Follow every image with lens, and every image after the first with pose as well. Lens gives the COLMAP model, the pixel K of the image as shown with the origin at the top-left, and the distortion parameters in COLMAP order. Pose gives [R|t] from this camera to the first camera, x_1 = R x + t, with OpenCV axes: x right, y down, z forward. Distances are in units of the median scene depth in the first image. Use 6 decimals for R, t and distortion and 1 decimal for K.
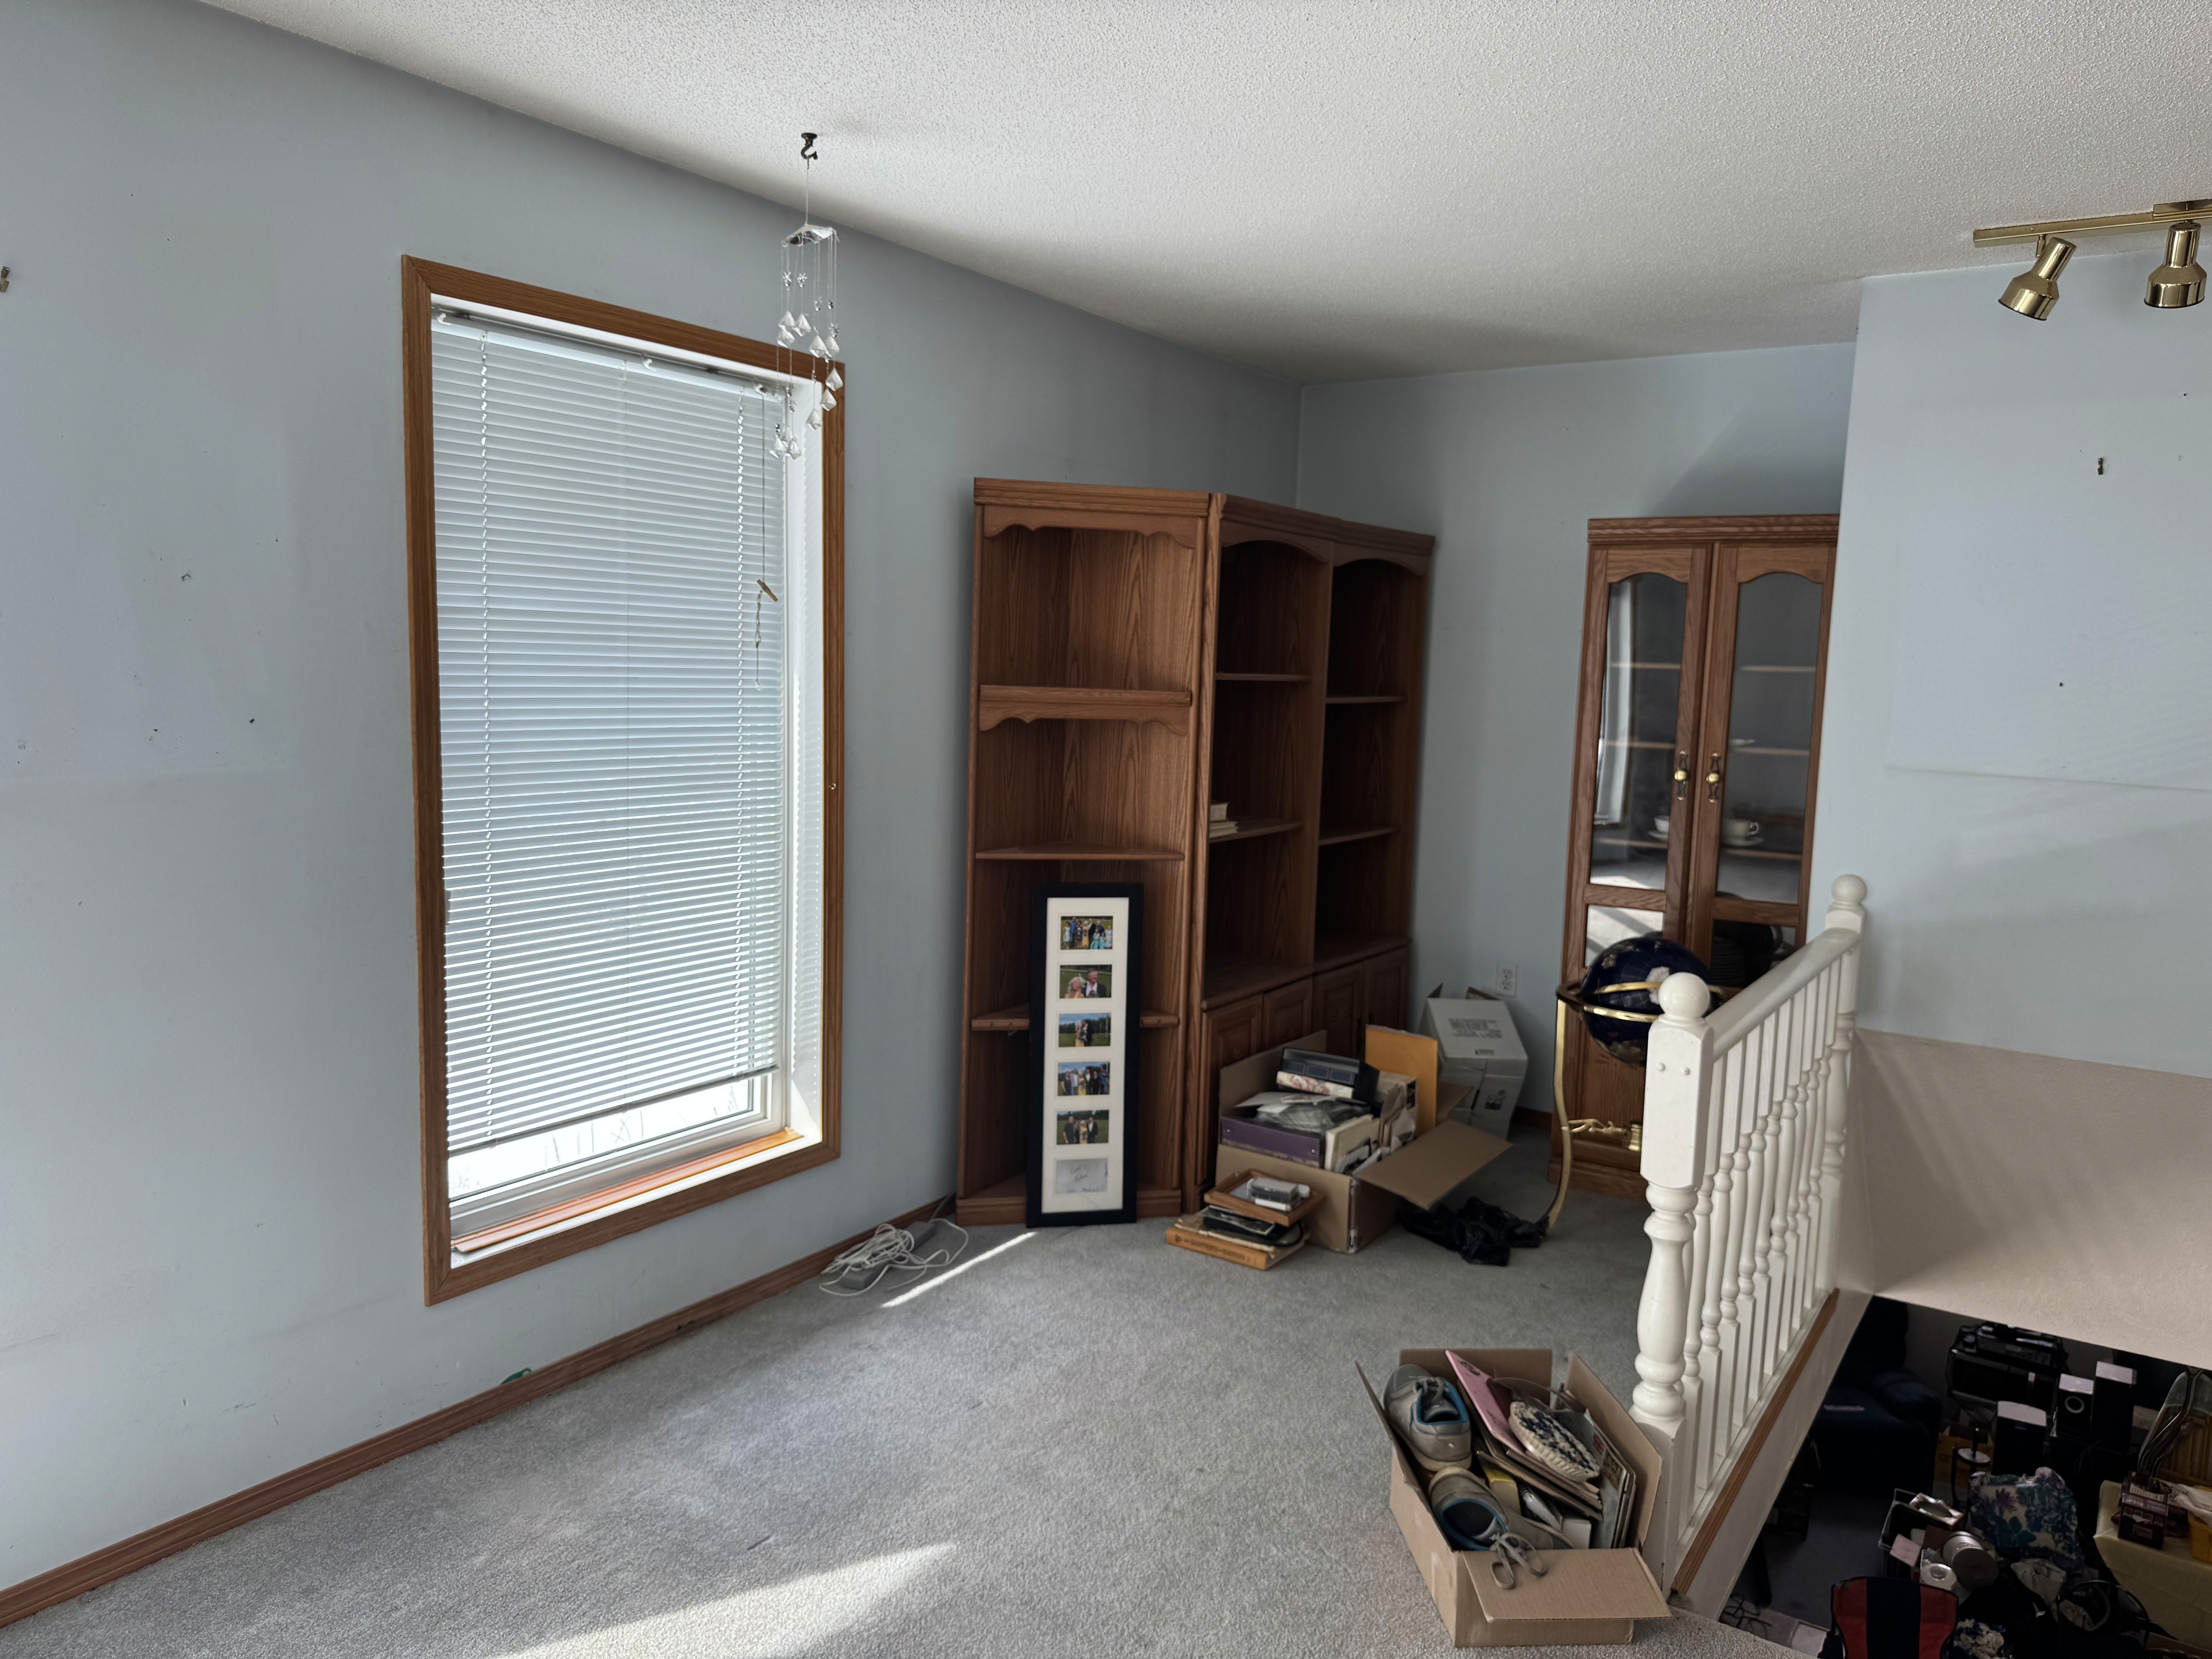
lens RADIAL K [[1531.5, 0, 1107.9], [0, 1531.5, 826.2], [0, 0, 1]] dist [0.059854, -0.087897]
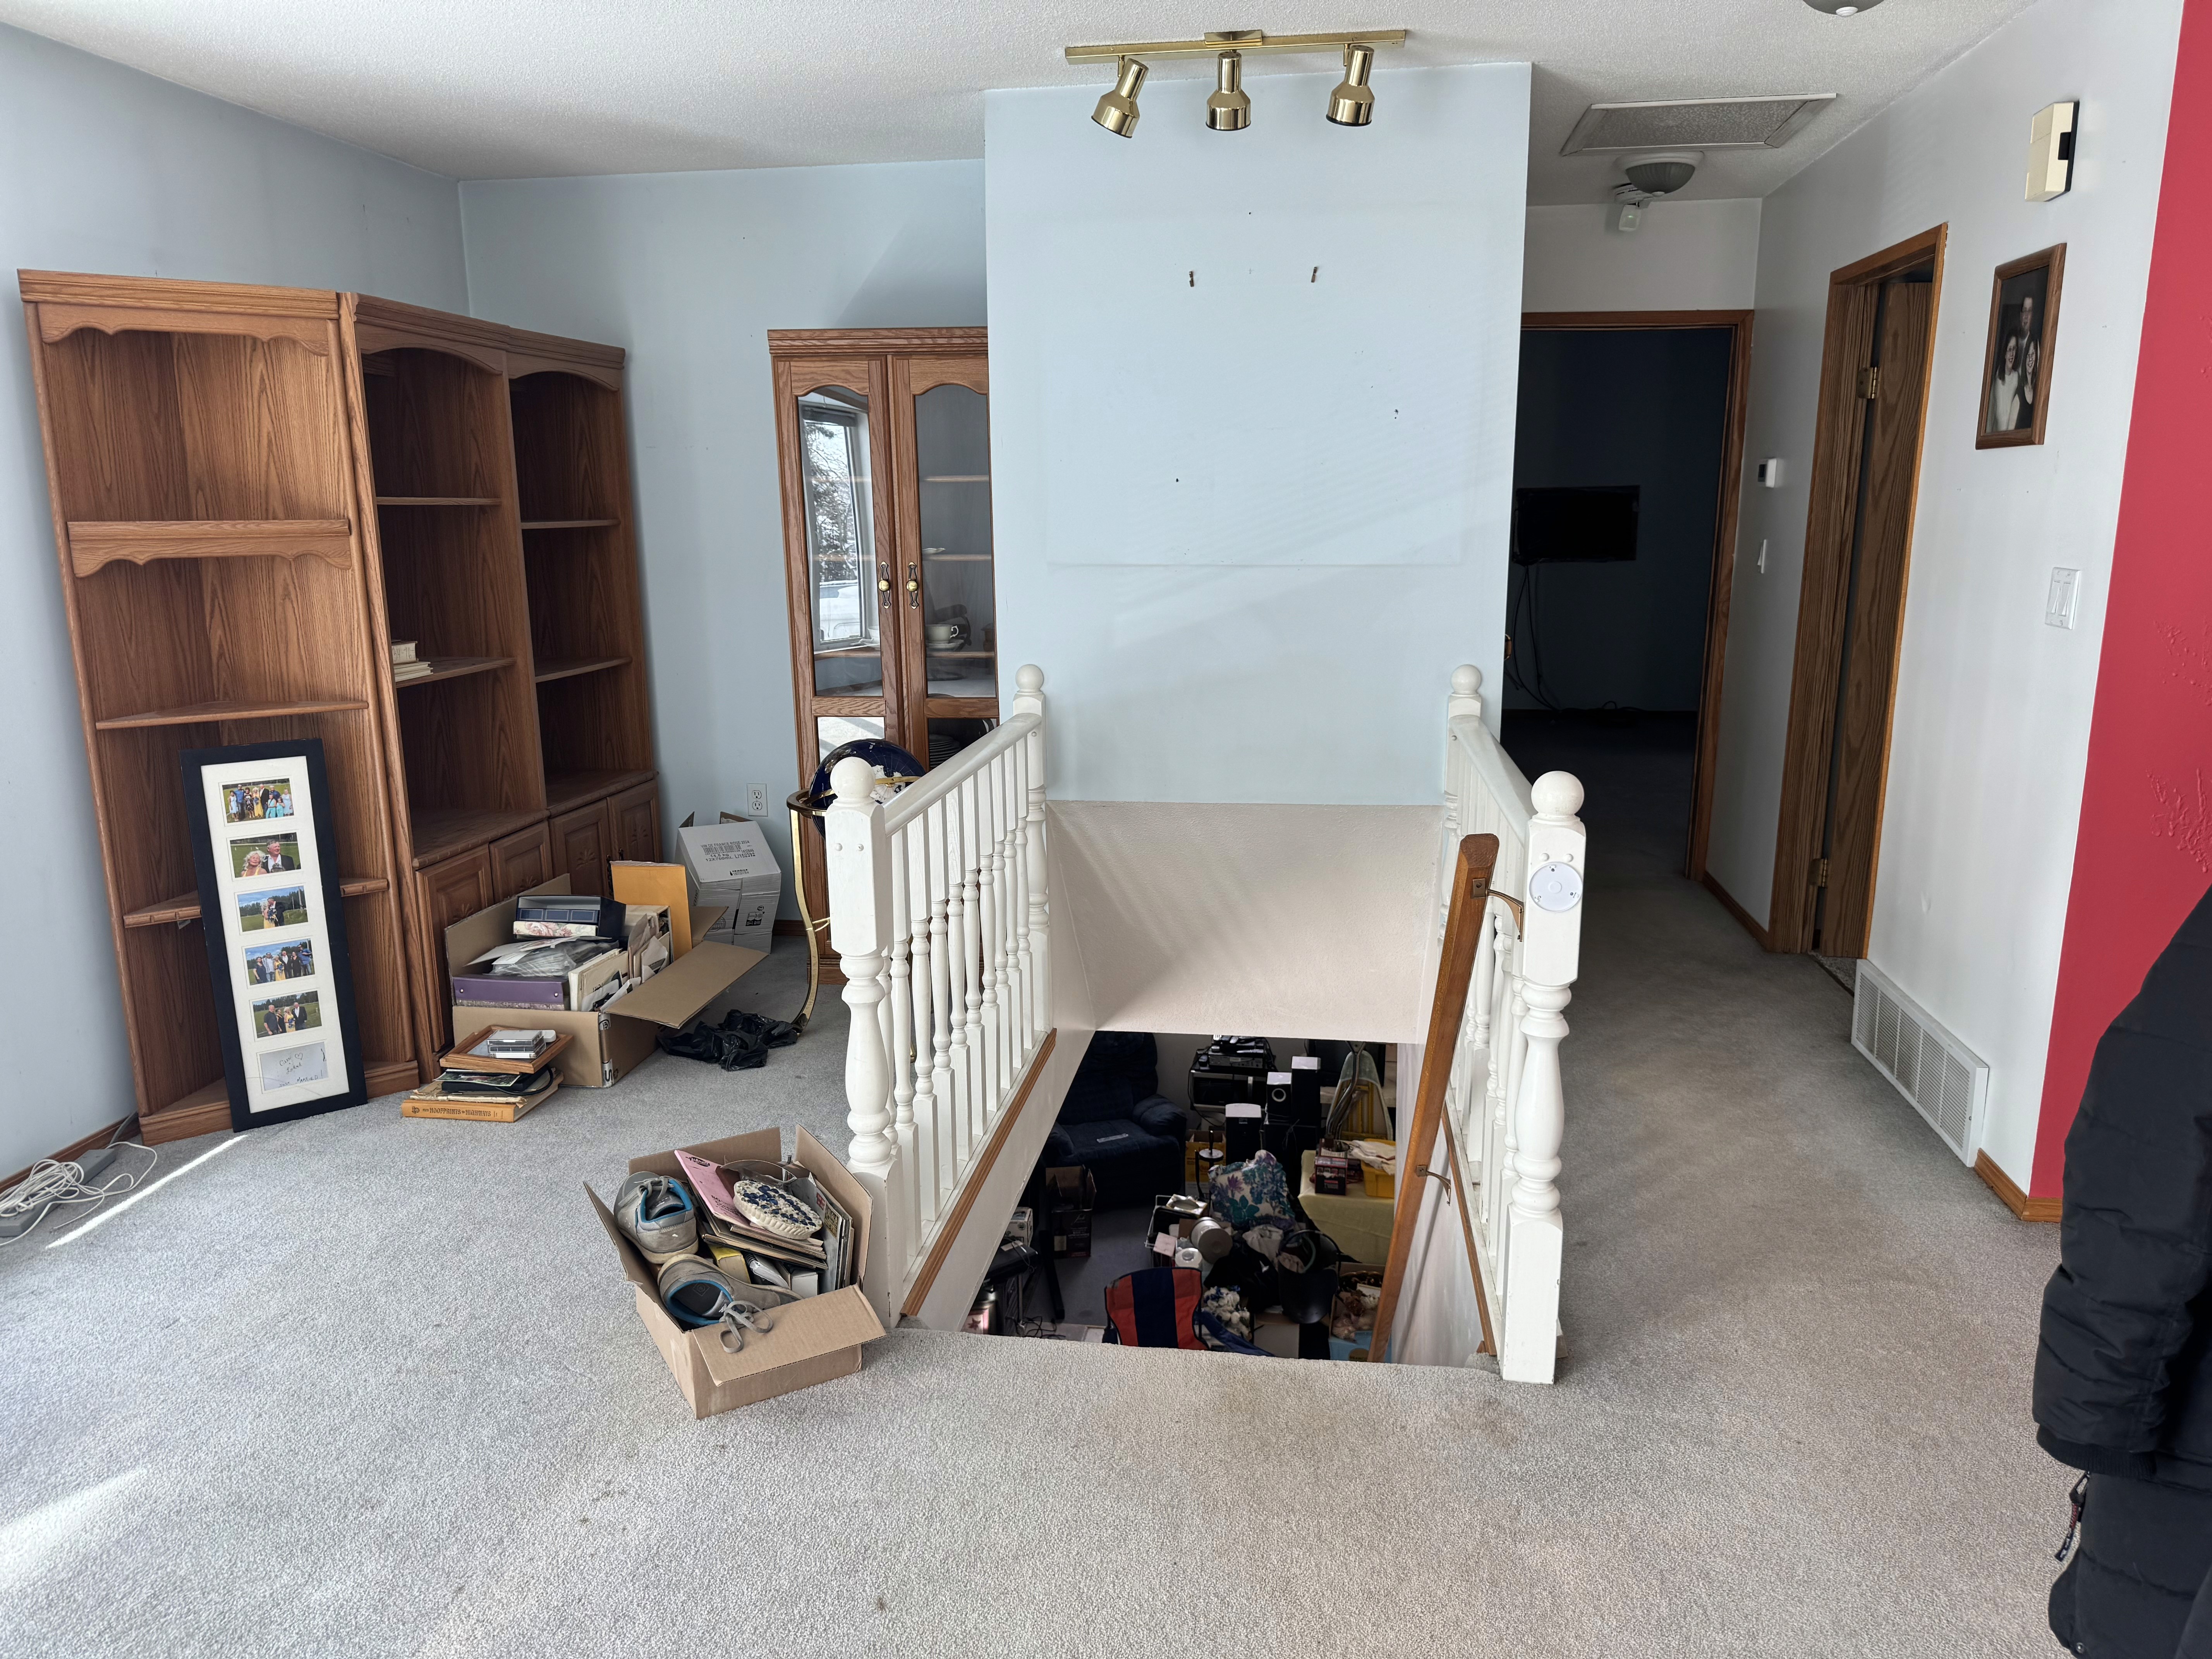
lens RADIAL K [[1531.5, 0, 1100.1], [0, 1531.5, 840.9], [0, 0, 1]] dist [0.059854, -0.087897]
pose [[0.900721, -0.131178, 0.414119, 0.051216], [0.084130, 0.987944, 0.129959, 0.017324], [-0.426174, -0.082217, 0.900897, -0.019191]]
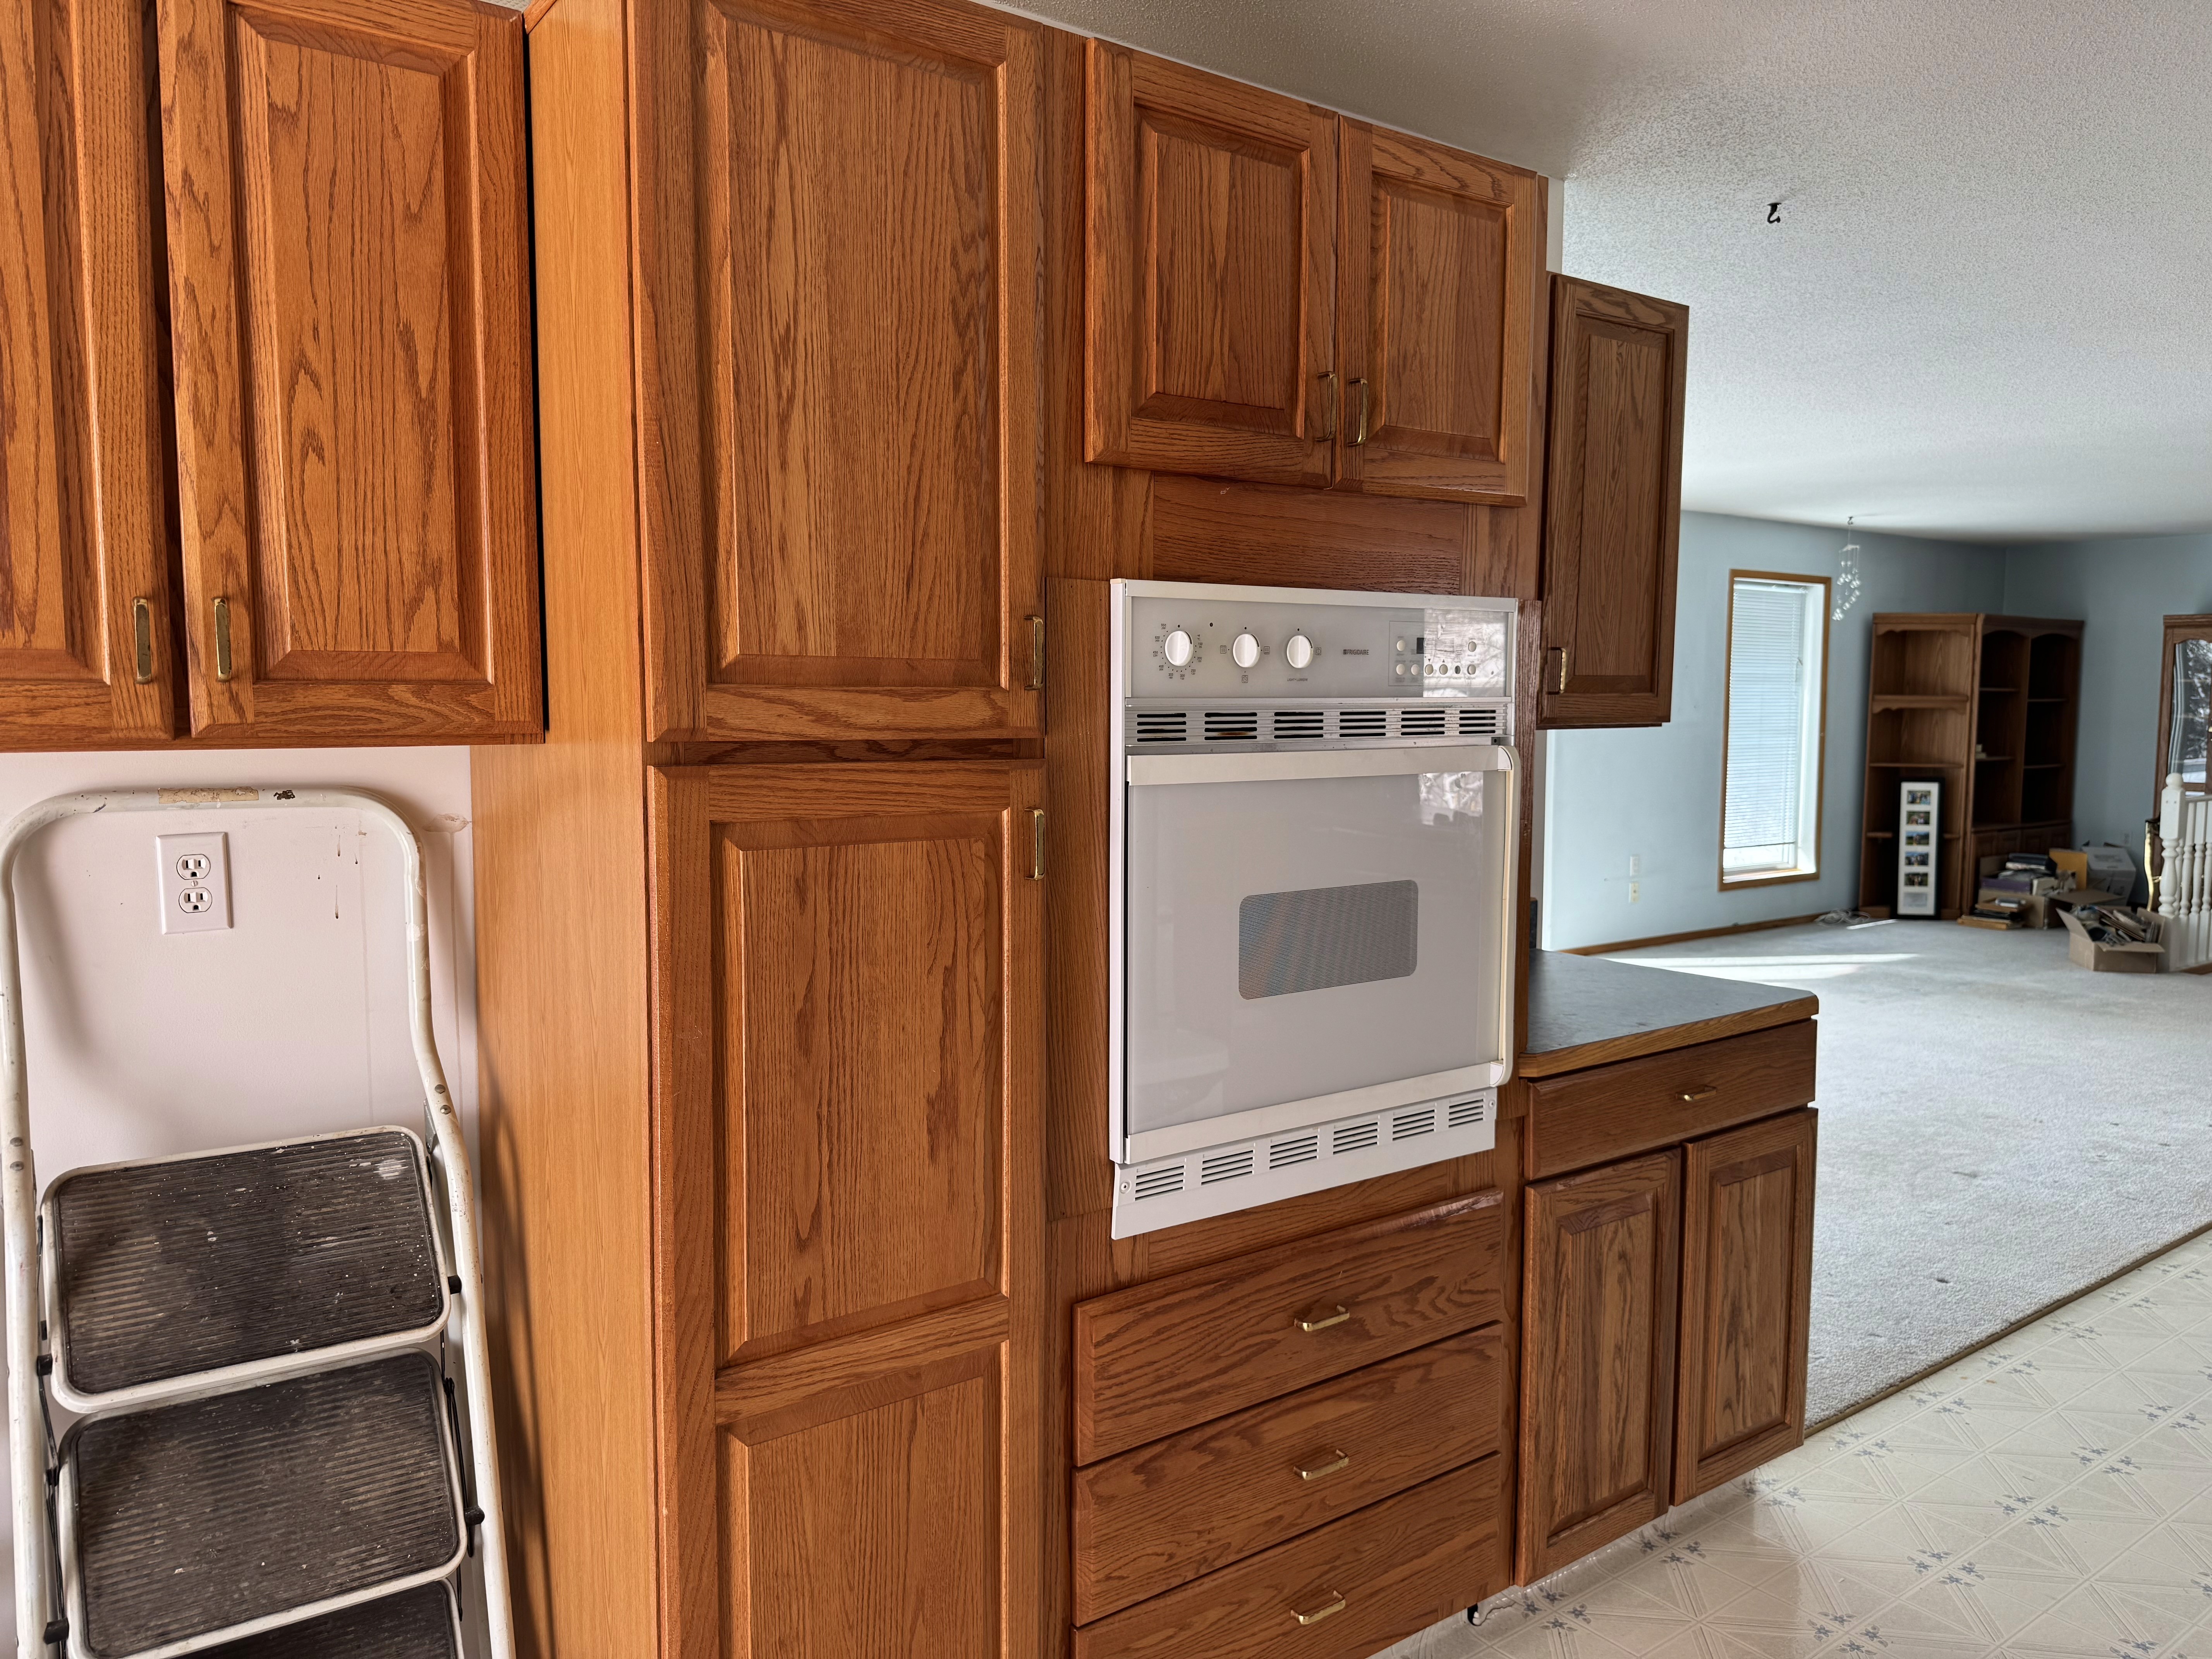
lens RADIAL K [[1531.5, 0, 1123.4], [0, 1531.5, 838.0], [0, 0, 1]] dist [0.059854, -0.087897]
pose [[0.942020, 0.004267, -0.335528, -0.374672], [-0.011959, 0.999711, -0.020862, 0.198058], [0.335342, 0.023665, 0.941799, -1.697046]]
